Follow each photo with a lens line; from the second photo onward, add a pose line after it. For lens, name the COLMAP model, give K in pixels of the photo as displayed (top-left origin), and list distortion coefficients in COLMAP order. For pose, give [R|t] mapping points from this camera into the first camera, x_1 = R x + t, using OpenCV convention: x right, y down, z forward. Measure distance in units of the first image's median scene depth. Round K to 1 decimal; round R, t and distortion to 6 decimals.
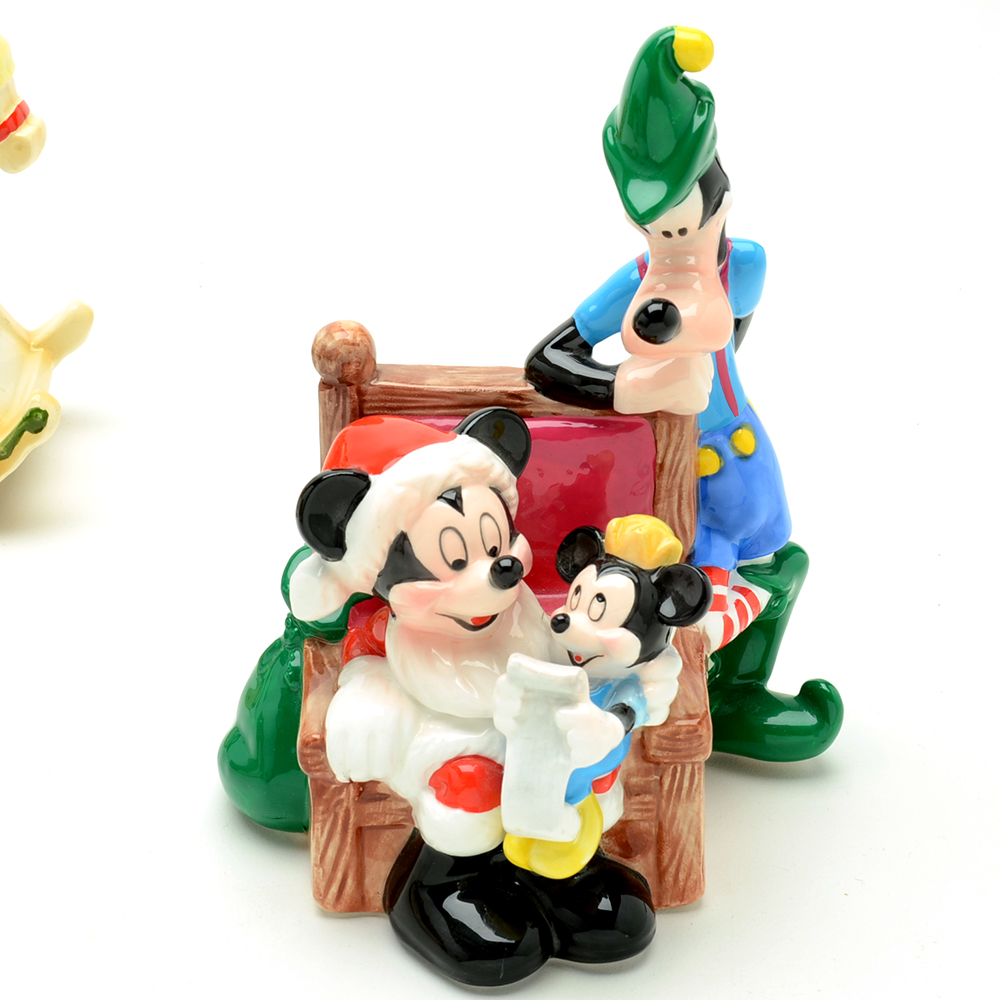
lens RADIAL K [[2419.0, 0, 500.5], [0, 2419.0, 501.2], [0, 0, 1]] dist [0.008626, 0.000000]
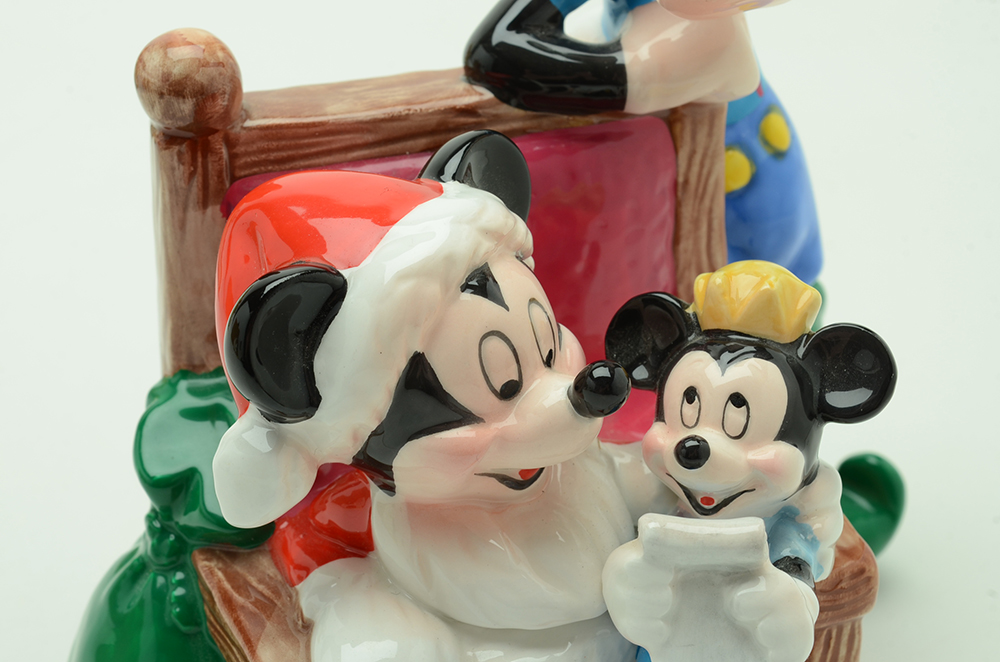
lens RADIAL K [[2317.4, 0, 499.2], [0, 2317.4, 341.3], [0, 0, 1]] dist [0.076769, 0.000000]
pose [[0.928622, -0.176523, 0.326345, -0.202751], [0.161880, 0.984200, 0.071728, -0.027419], [-0.333851, -0.013779, 0.942525, 0.435419]]
